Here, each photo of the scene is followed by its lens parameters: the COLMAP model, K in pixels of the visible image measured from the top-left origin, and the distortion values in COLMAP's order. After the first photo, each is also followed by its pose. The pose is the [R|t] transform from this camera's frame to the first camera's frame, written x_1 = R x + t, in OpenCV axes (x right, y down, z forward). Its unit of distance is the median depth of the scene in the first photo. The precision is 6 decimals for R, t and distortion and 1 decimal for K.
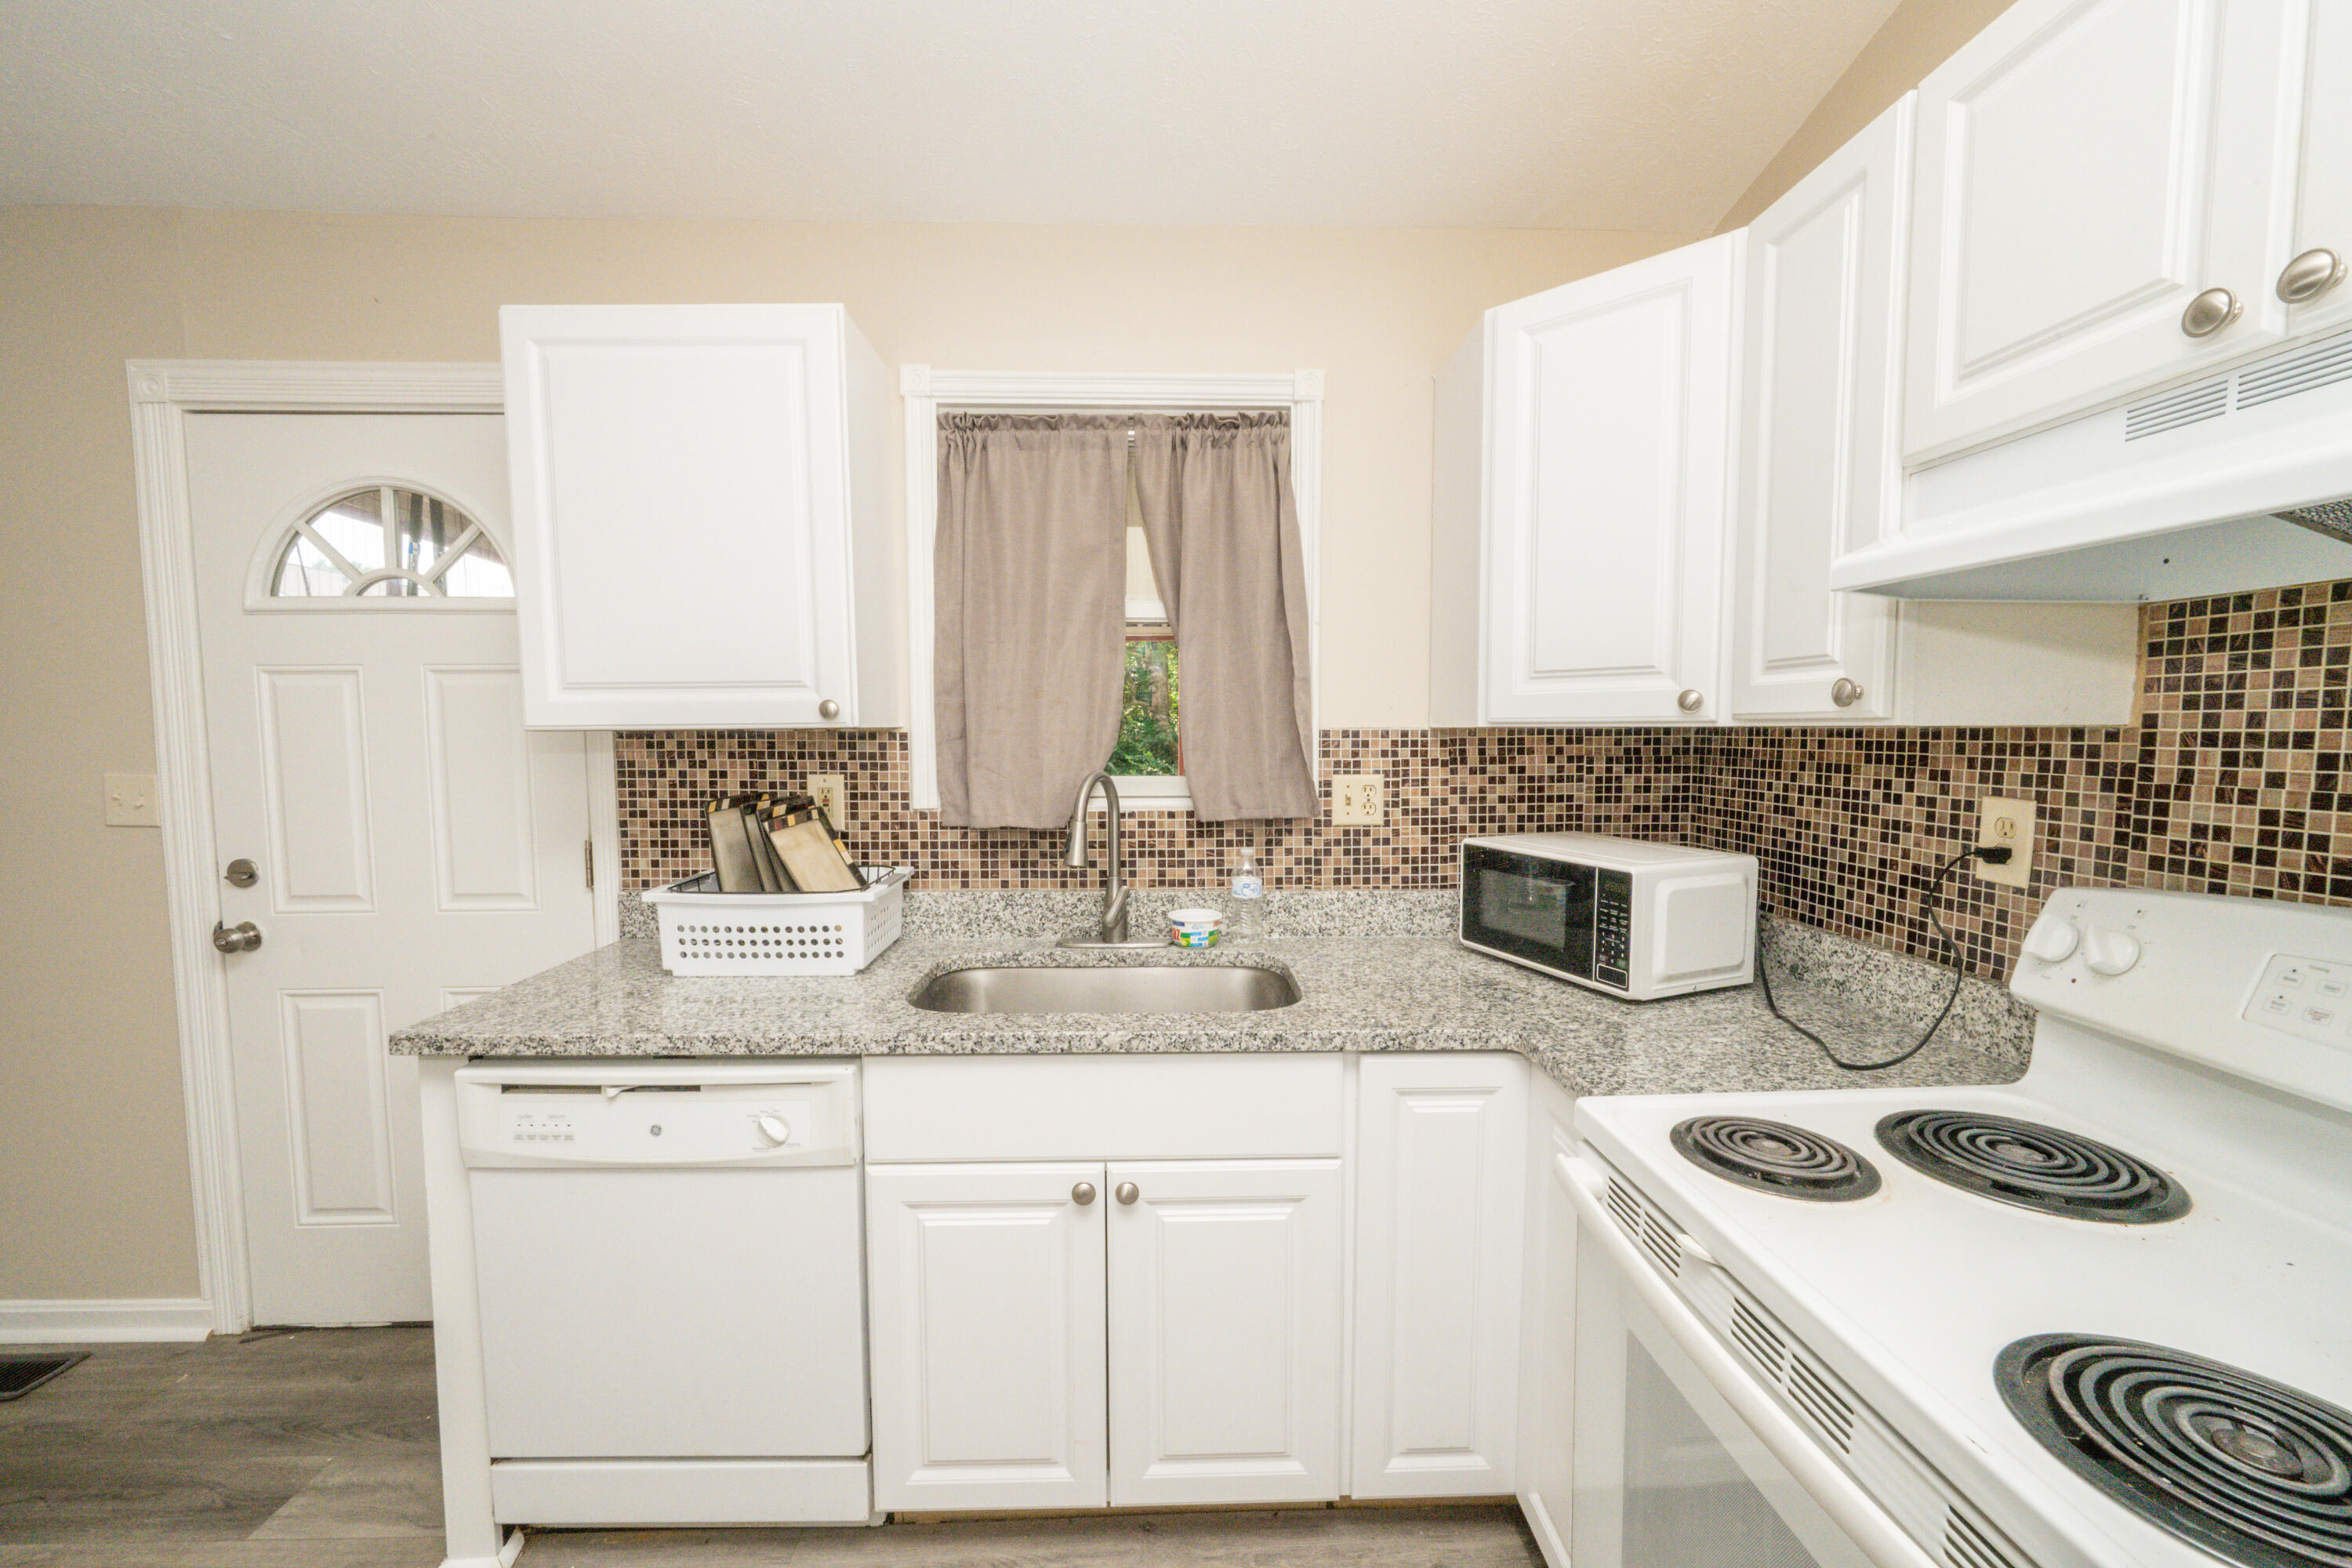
lens RADIAL K [[919.3, 0, 1177.7], [0, 919.3, 789.6], [0, 0, 1]] dist [-0.002706, 0.000223]
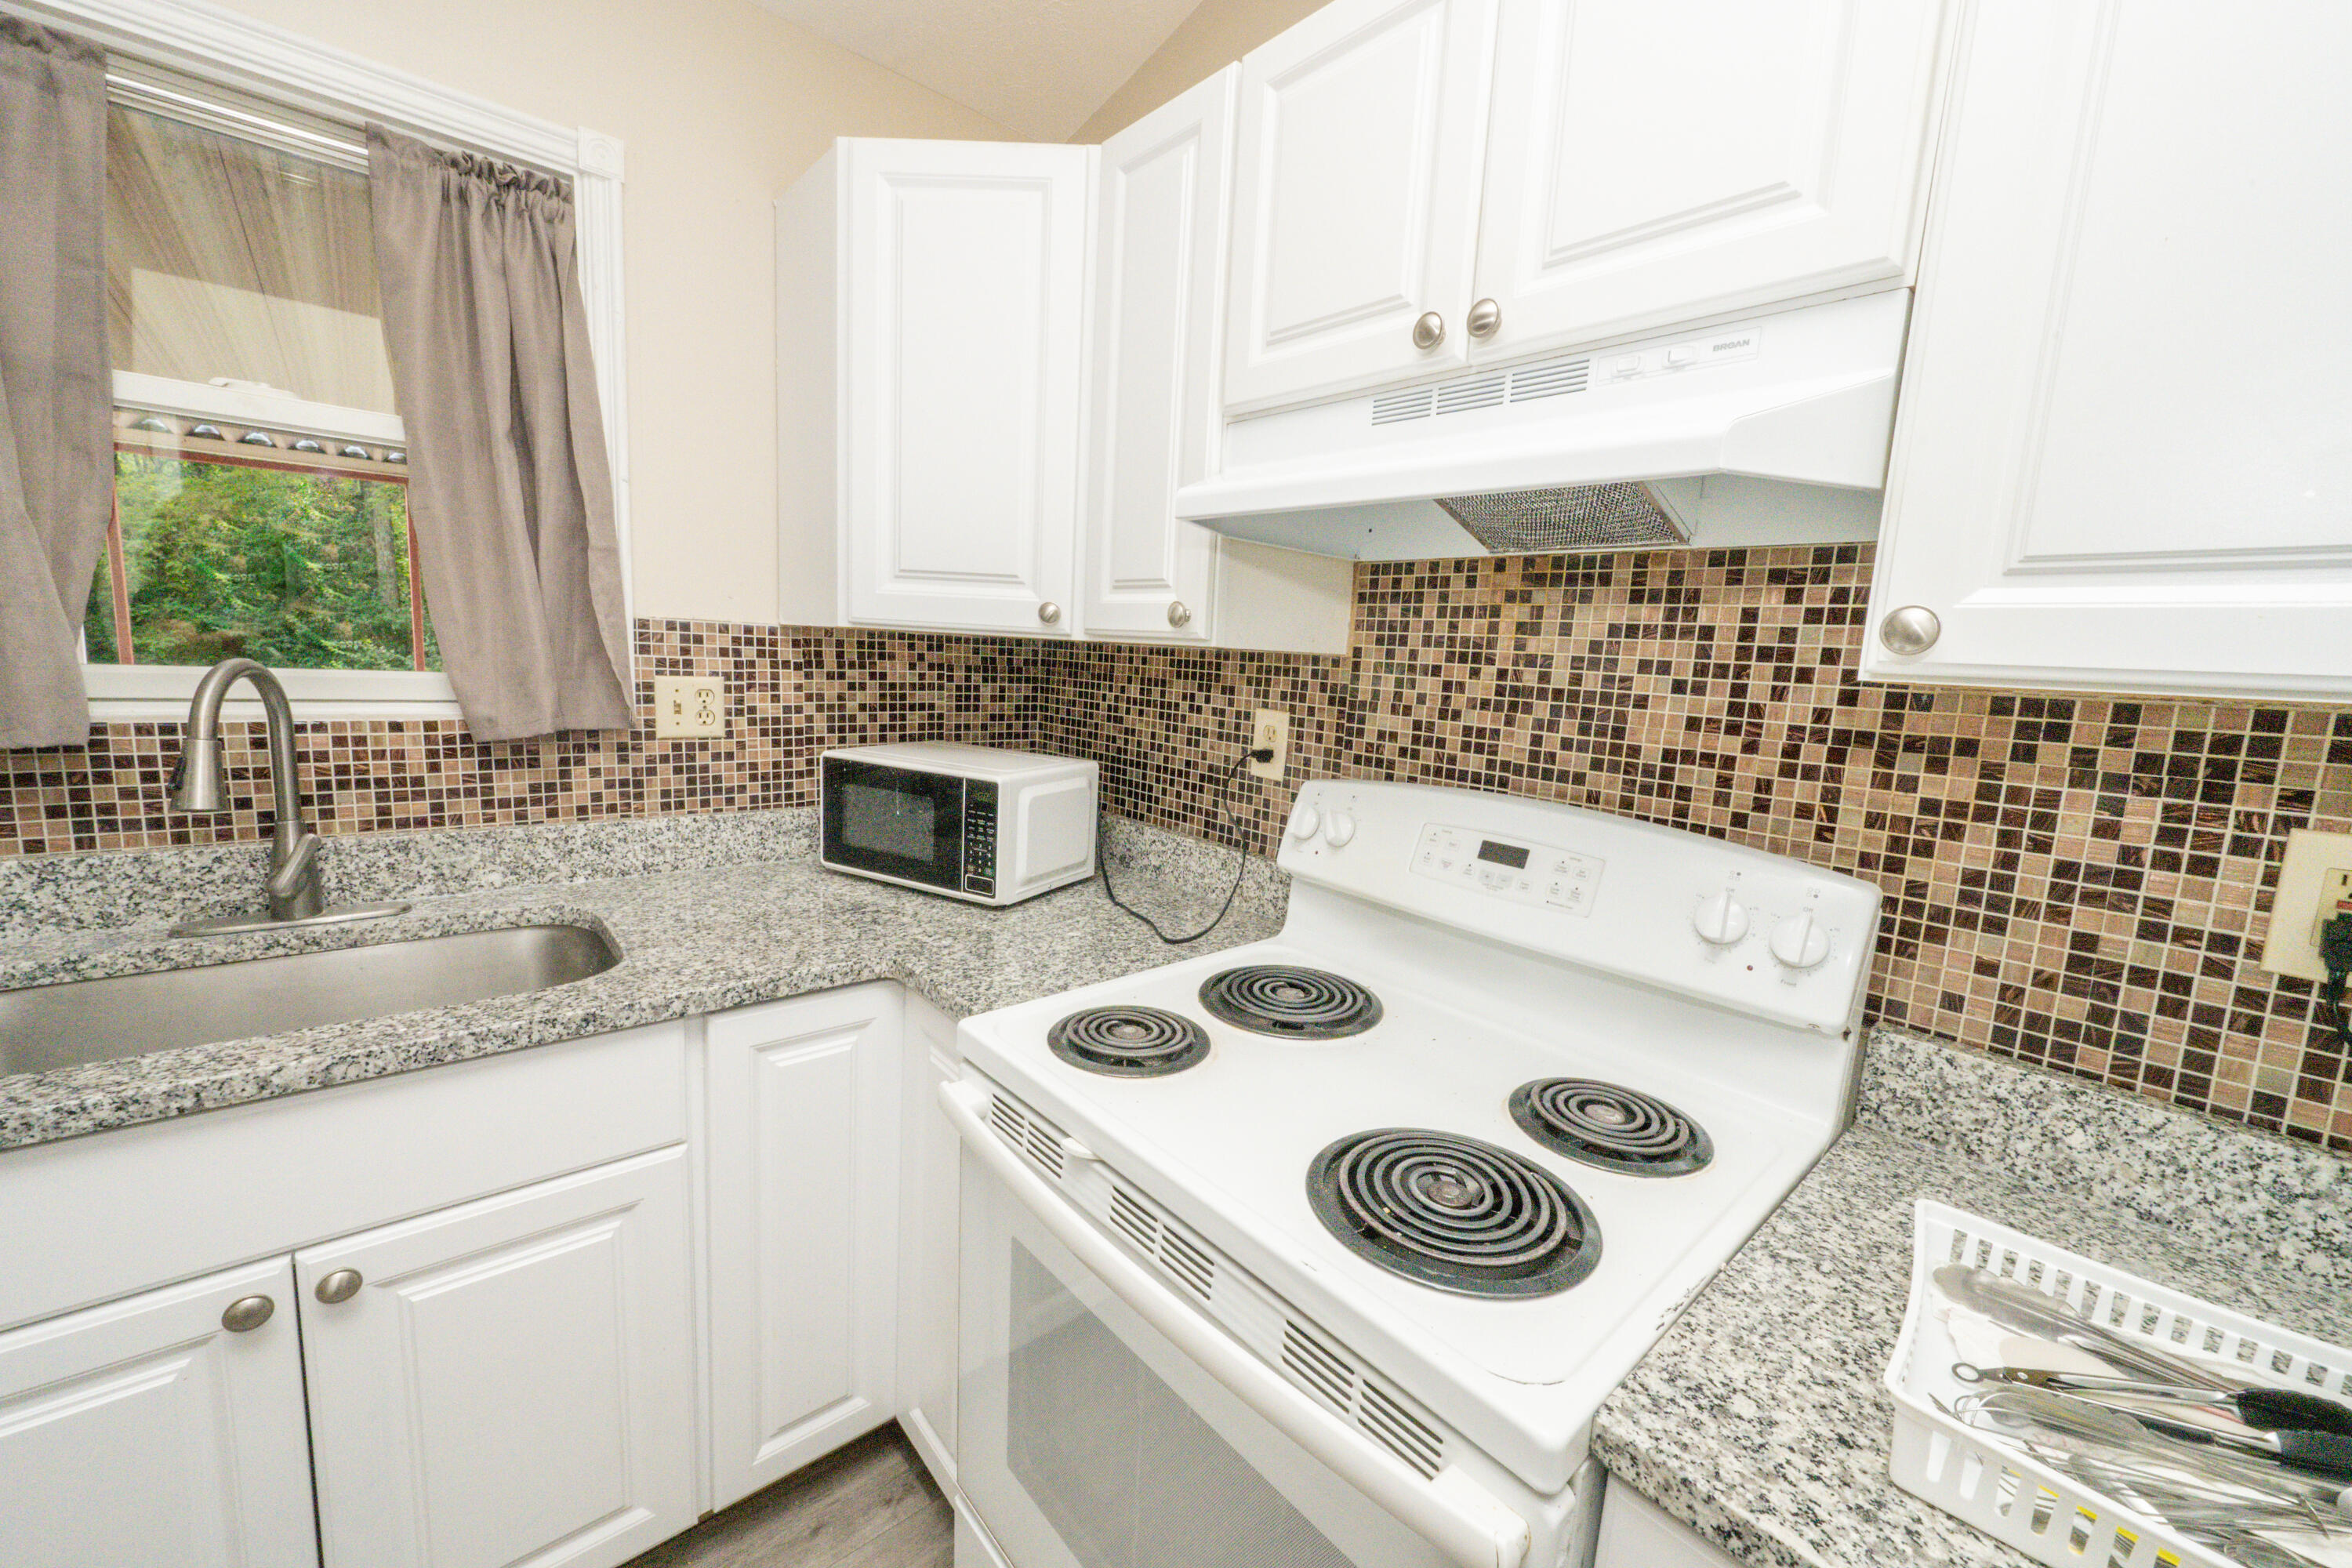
lens RADIAL K [[919.3, 0, 1186.1], [0, 919.3, 784.2], [0, 0, 1]] dist [-0.002706, 0.000223]
pose [[0.769737, -0.046937, 0.636633, 0.012711], [-0.014606, 0.995737, 0.091072, -0.002117], [-0.638194, -0.079400, 0.765770, 0.103333]]
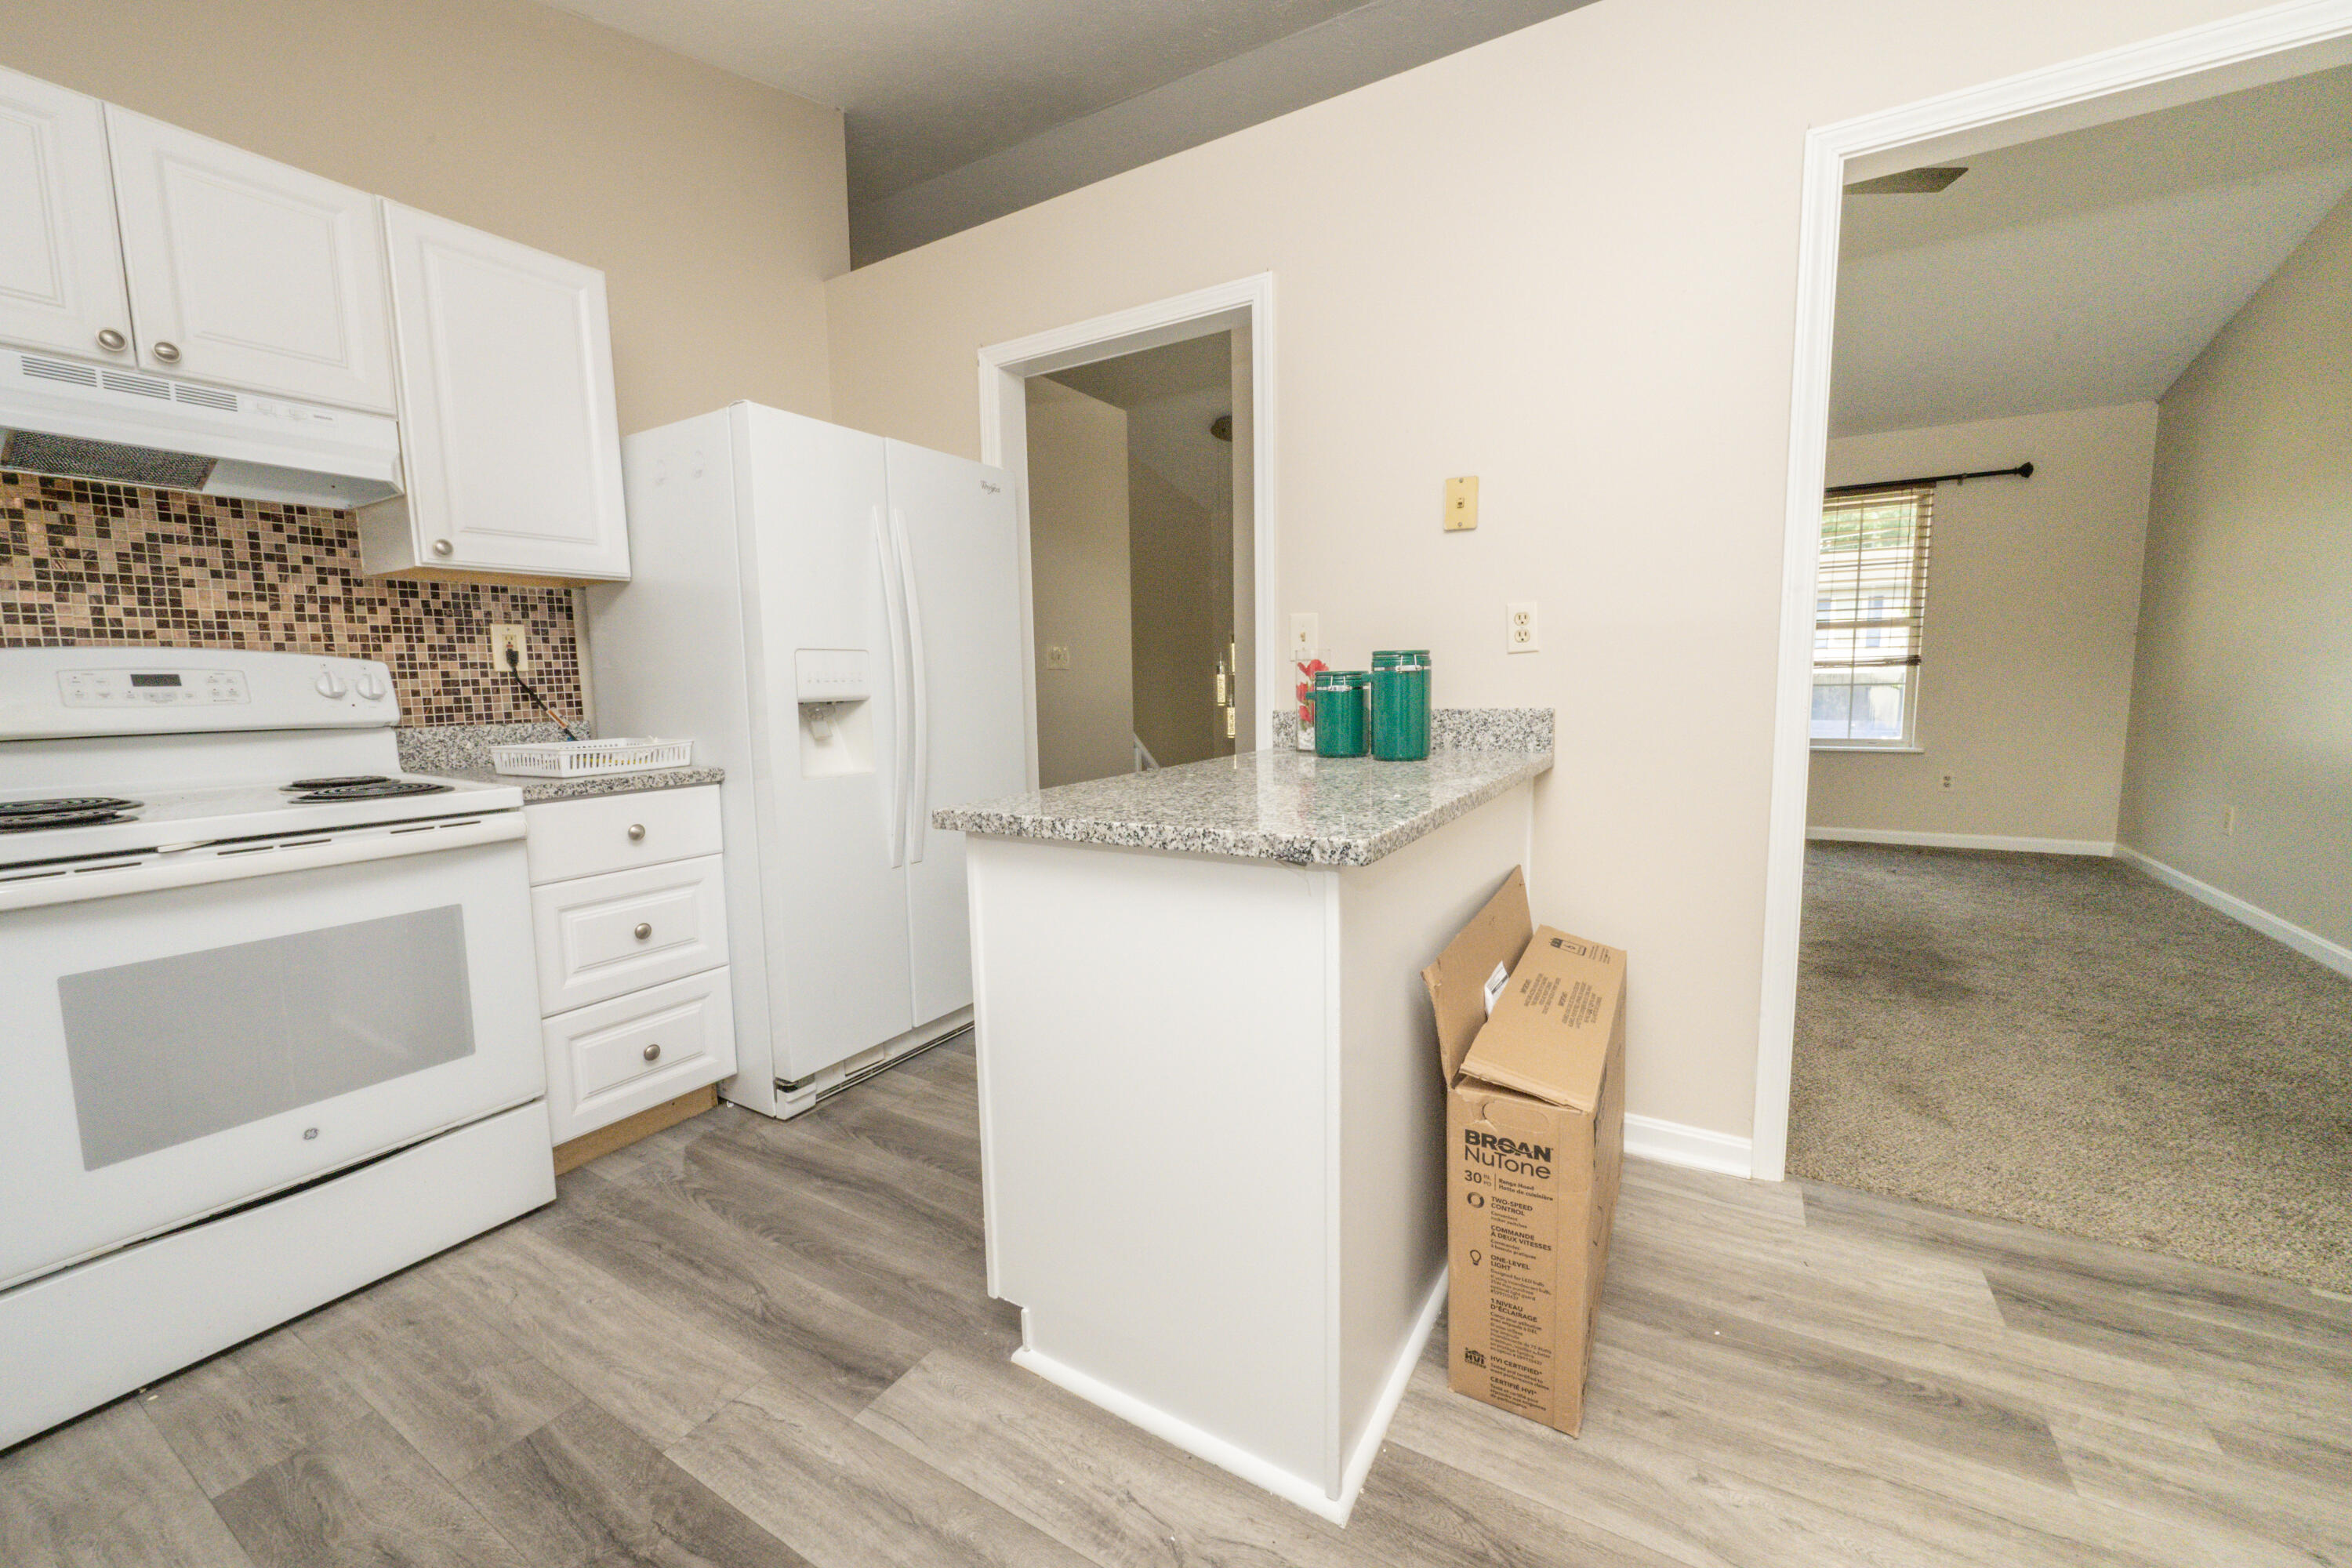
lens RADIAL K [[919.3, 0, 1170.5], [0, 919.3, 777.5], [0, 0, 1]] dist [-0.002706, 0.000223]
pose [[-0.837540, -0.042518, 0.544719, -1.145269], [0.057202, 0.984665, 0.164811, 0.140284], [-0.543374, 0.169195, -0.822264, 0.875877]]
